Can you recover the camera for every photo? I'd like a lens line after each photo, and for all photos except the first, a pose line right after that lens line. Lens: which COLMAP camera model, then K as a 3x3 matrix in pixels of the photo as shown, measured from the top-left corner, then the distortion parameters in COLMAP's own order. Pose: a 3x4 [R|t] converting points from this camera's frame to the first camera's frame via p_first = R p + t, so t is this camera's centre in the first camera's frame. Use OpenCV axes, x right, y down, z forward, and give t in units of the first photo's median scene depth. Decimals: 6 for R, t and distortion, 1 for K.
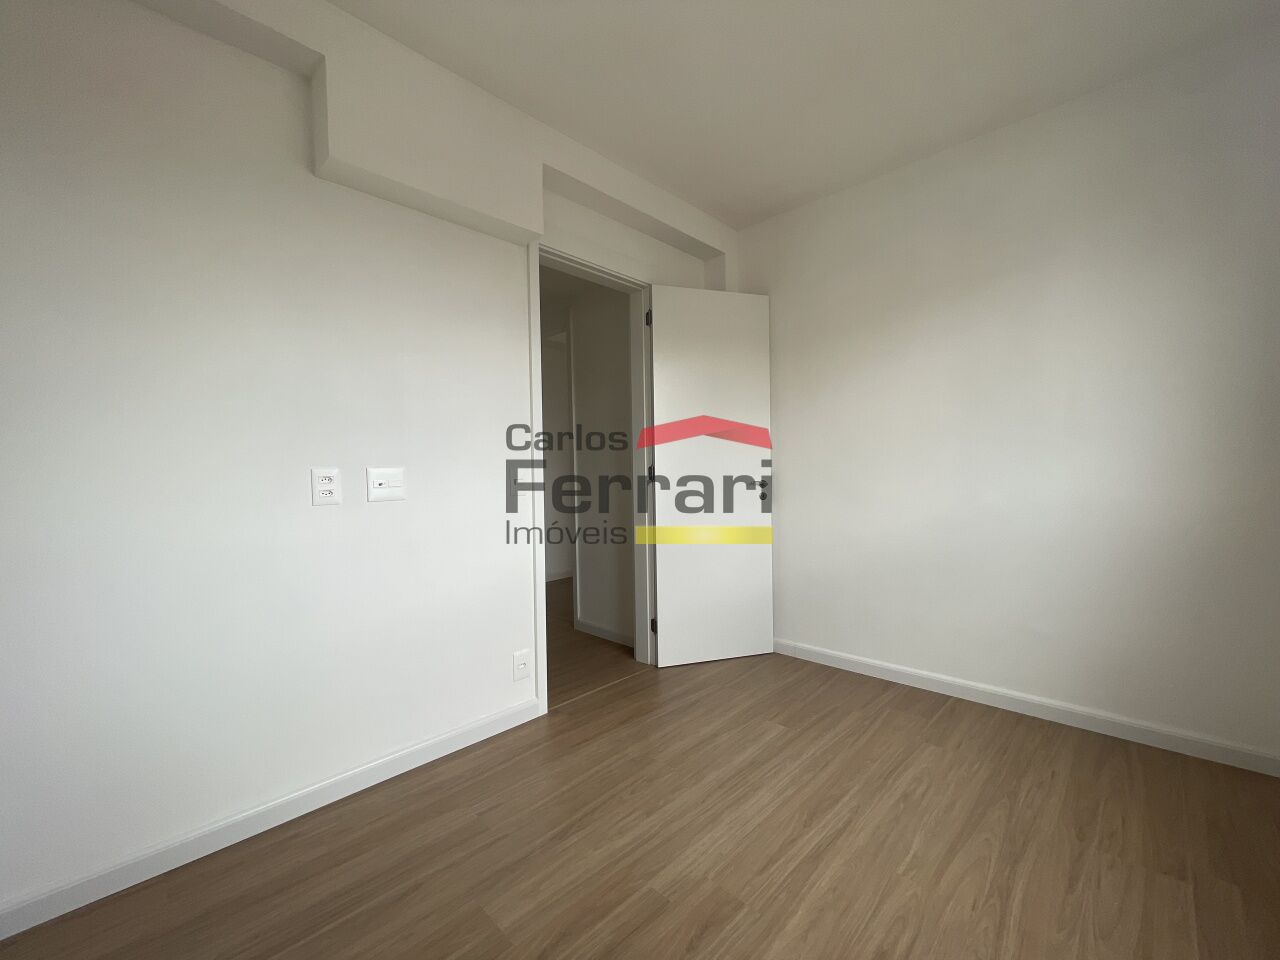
lens RADIAL K [[512.8, 0, 641.3], [0, 512.8, 481.2], [0, 0, 1]] dist [0.001589, 0.000156]
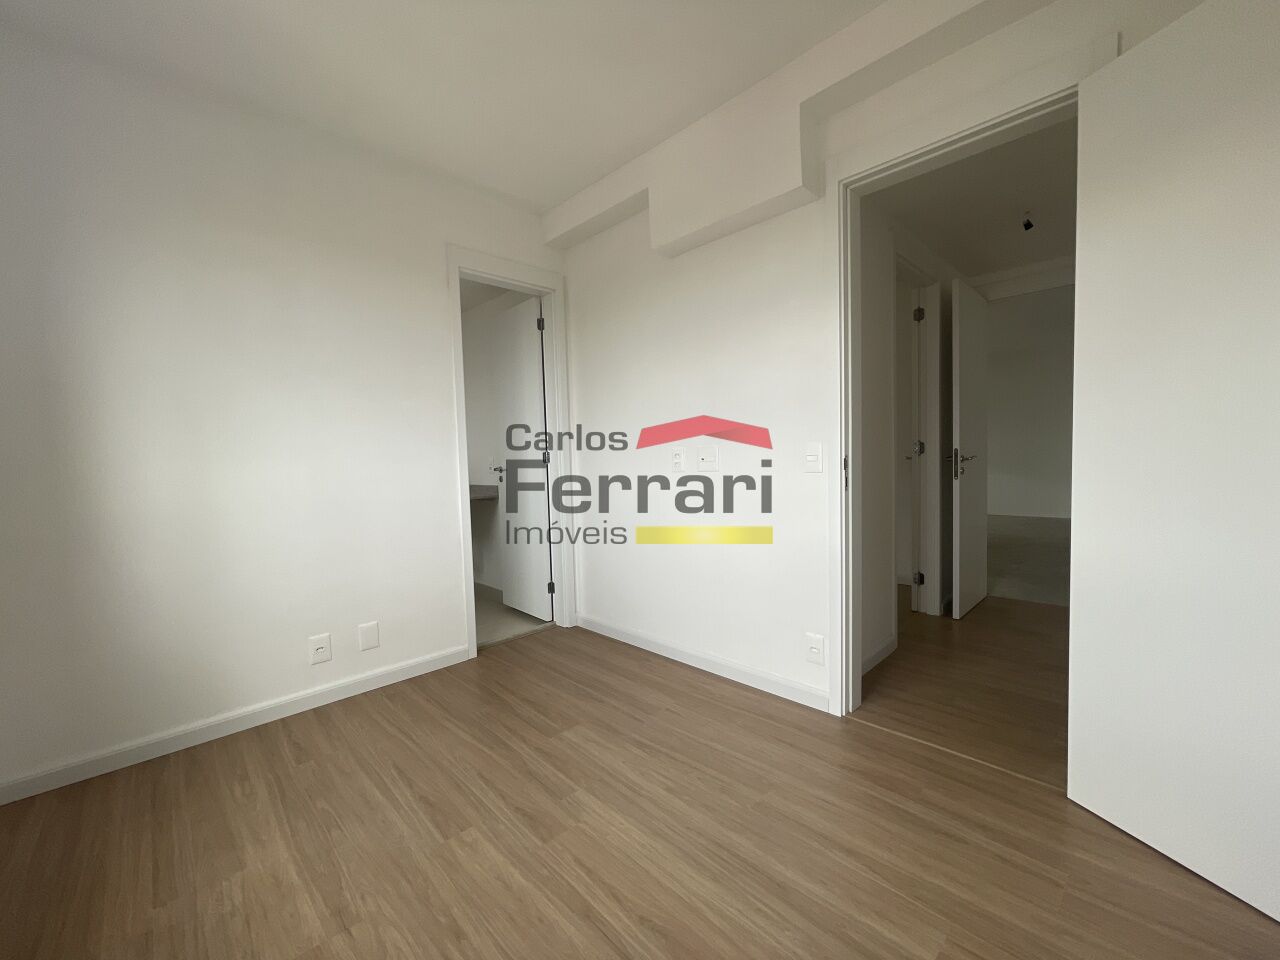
lens RADIAL K [[513.6, 0, 640.0], [0, 513.6, 480.0], [0, 0, 1]] dist [-0.002683, 0.002723]
pose [[-0.017282, 0.058412, -0.998143, 1.088137], [0.015119, 0.998193, 0.058153, -0.027621], [0.999736, -0.014086, -0.018134, 1.060880]]
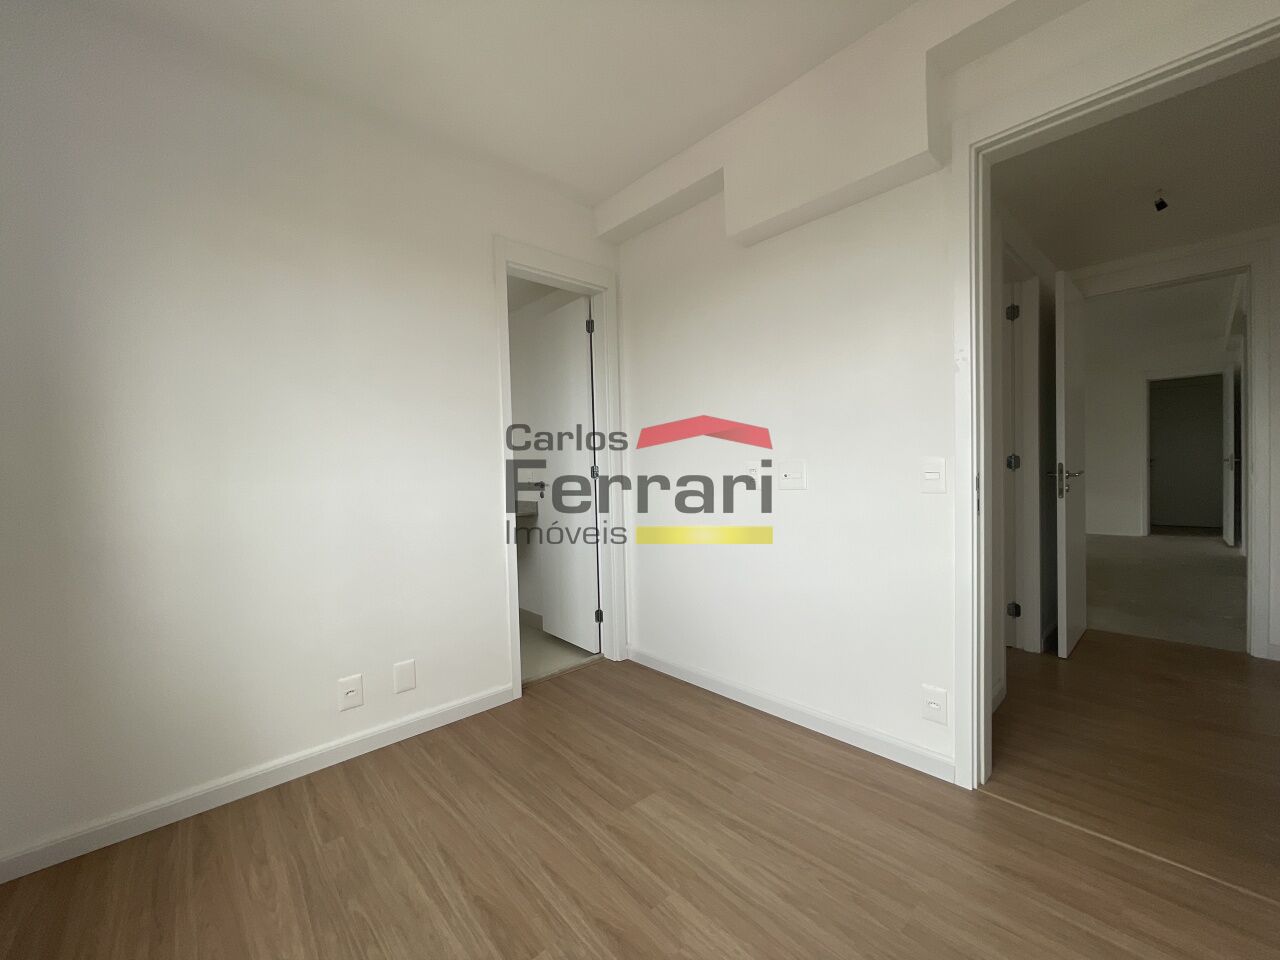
lens RADIAL K [[512.8, 0, 641.3], [0, 512.8, 481.2], [0, 0, 1]] dist [0.001589, 0.000156]
pose [[-0.048622, 0.038634, -0.998070, 0.877882], [0.013930, 0.999181, 0.037998, -0.040170], [0.998720, -0.012056, -0.049120, 0.898017]]
